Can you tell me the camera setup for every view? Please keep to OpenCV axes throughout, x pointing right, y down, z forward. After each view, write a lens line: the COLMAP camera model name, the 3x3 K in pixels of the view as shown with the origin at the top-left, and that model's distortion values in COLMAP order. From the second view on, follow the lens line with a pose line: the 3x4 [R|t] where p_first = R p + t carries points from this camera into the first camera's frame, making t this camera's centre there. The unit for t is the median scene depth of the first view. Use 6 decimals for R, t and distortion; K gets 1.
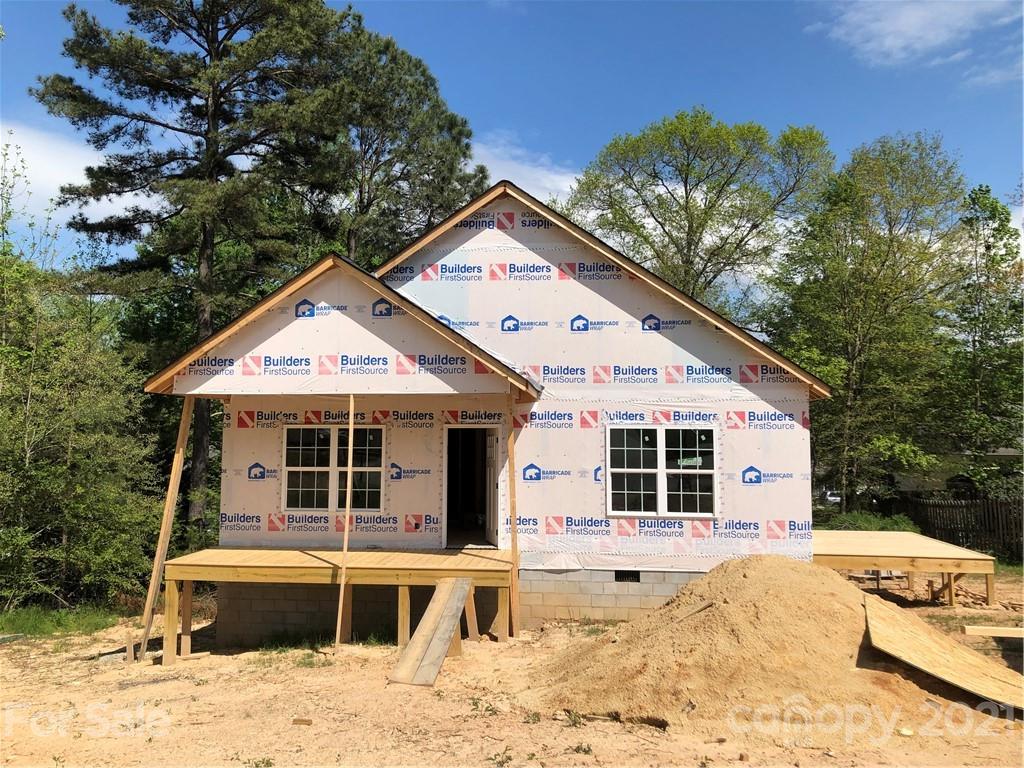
lens RADIAL K [[861.7, 0, 512.3], [0, 861.7, 375.8], [0, 0, 1]] dist [0.025449, -0.012381]
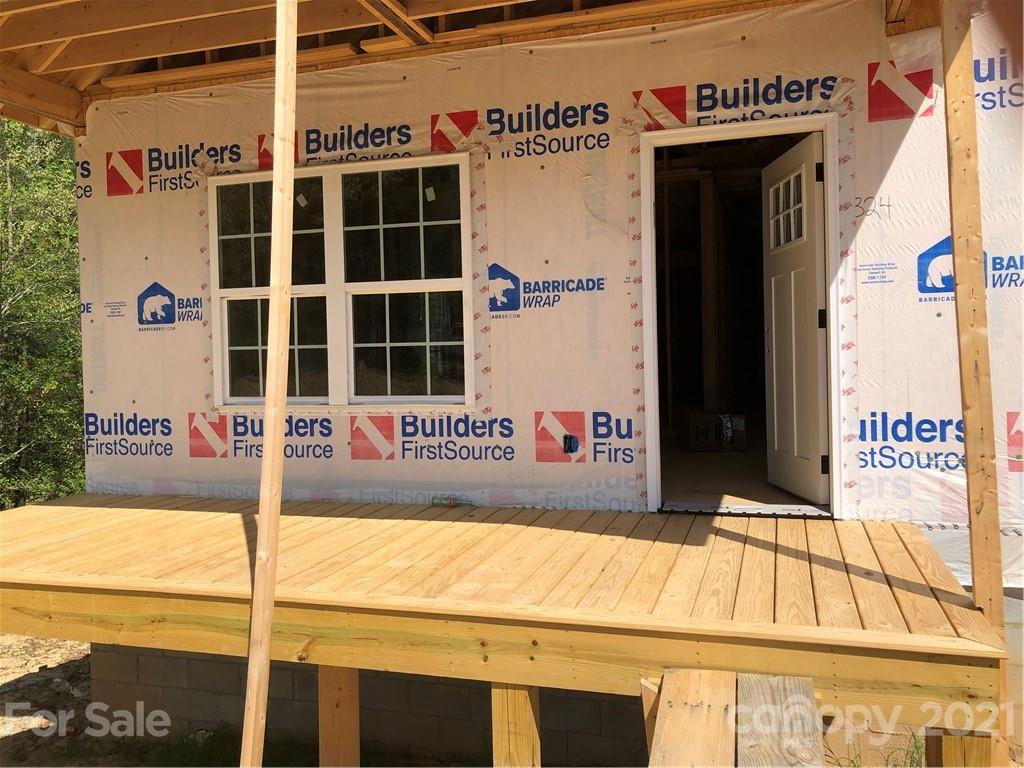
lens RADIAL K [[861.7, 0, 502.4], [0, 861.7, 387.5], [0, 0, 1]] dist [0.025449, -0.012381]
pose [[0.974678, -0.018308, -0.222860, -0.059633], [0.048973, 0.989924, 0.132859, 0.104316], [0.218182, -0.140409, 0.965754, 0.661050]]
